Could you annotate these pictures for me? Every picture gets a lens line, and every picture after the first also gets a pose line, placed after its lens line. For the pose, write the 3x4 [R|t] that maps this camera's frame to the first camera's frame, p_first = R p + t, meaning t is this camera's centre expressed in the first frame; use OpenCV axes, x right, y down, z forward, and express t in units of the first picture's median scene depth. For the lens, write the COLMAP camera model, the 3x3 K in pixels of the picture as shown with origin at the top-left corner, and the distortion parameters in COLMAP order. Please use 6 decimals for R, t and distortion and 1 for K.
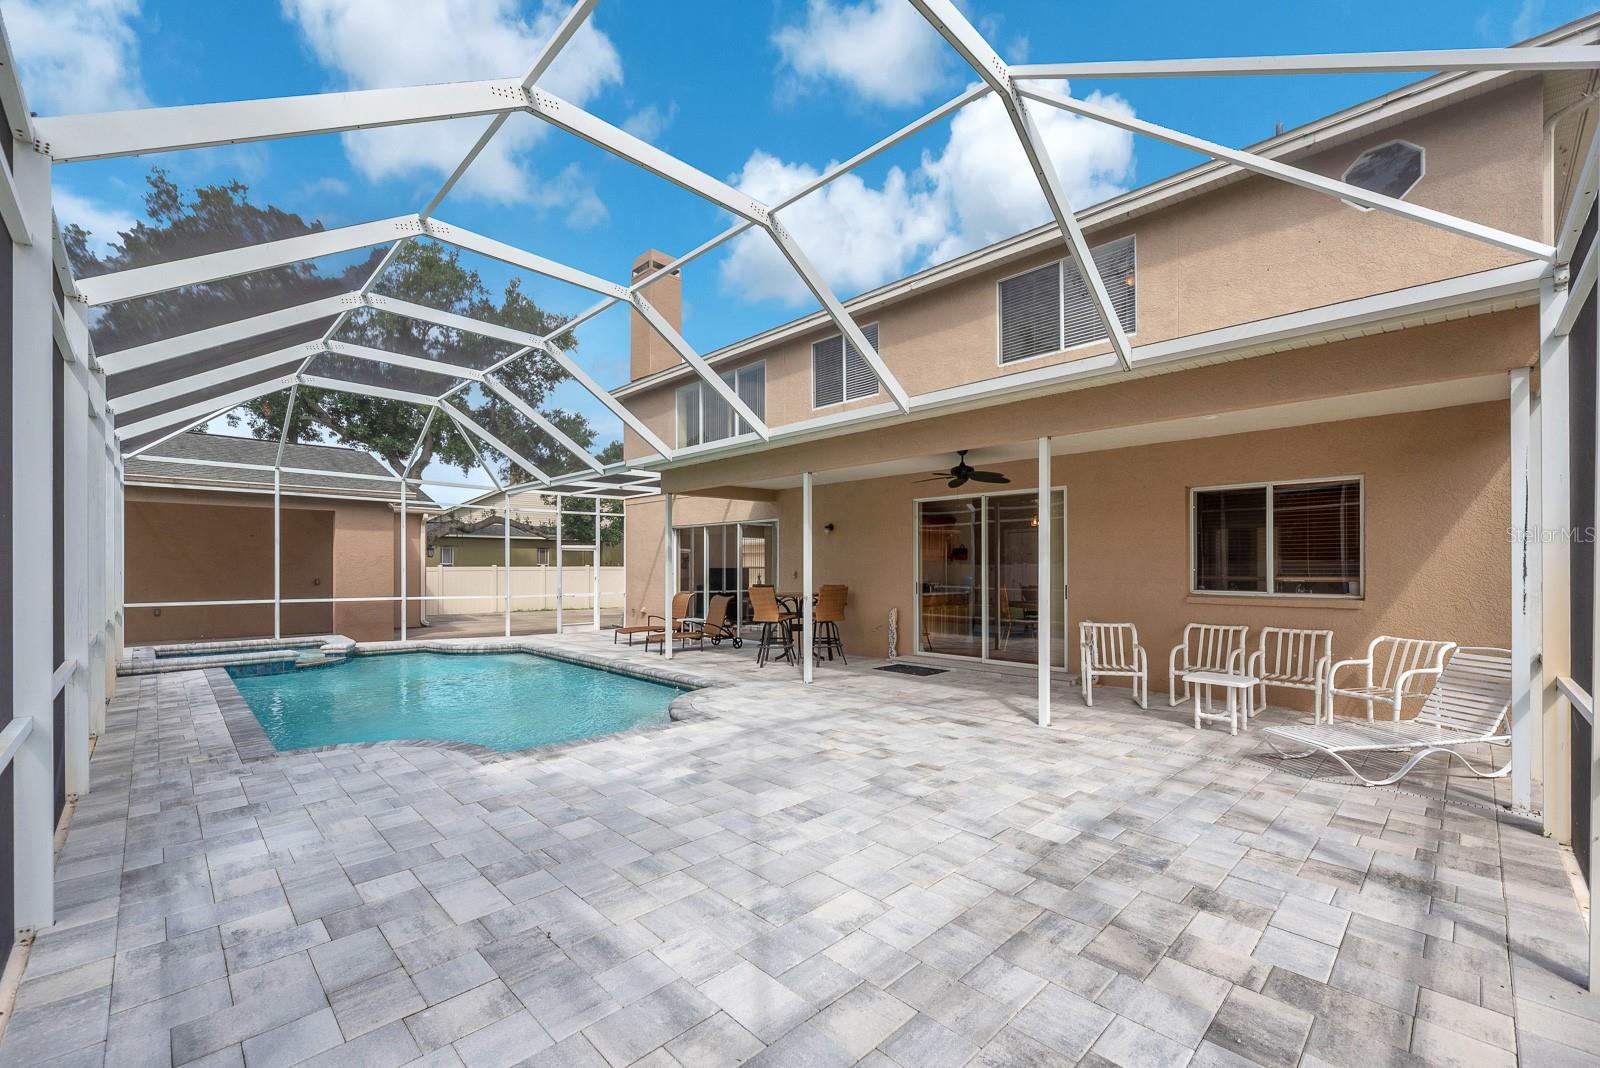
lens RADIAL K [[658.0, 0, 797.2], [0, 658.0, 549.9], [0, 0, 1]] dist [-0.001806, -0.000082]
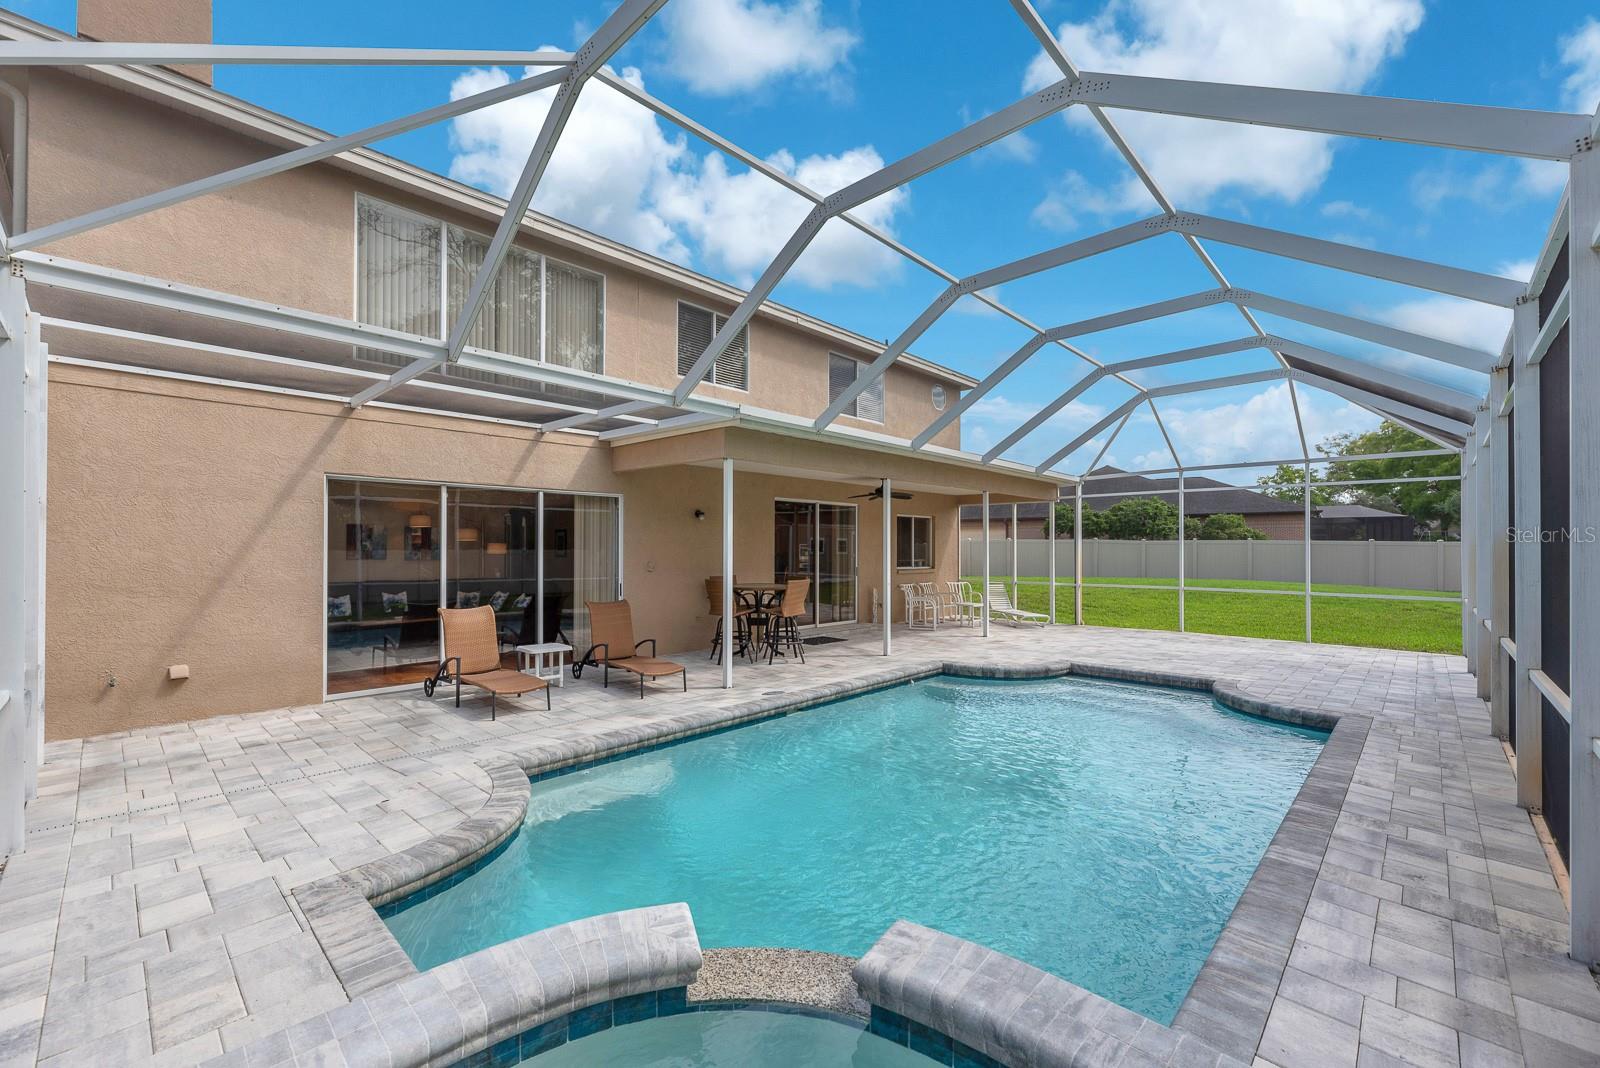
lens RADIAL K [[658.0, 0, 797.2], [0, 658.0, 549.9], [0, 0, 1]] dist [-0.001806, -0.000082]
pose [[-0.037135, 0.009480, 0.999265, -0.910891], [-0.018122, 0.999784, -0.010159, 0.023887], [-0.999146, -0.018486, -0.036955, 0.934693]]
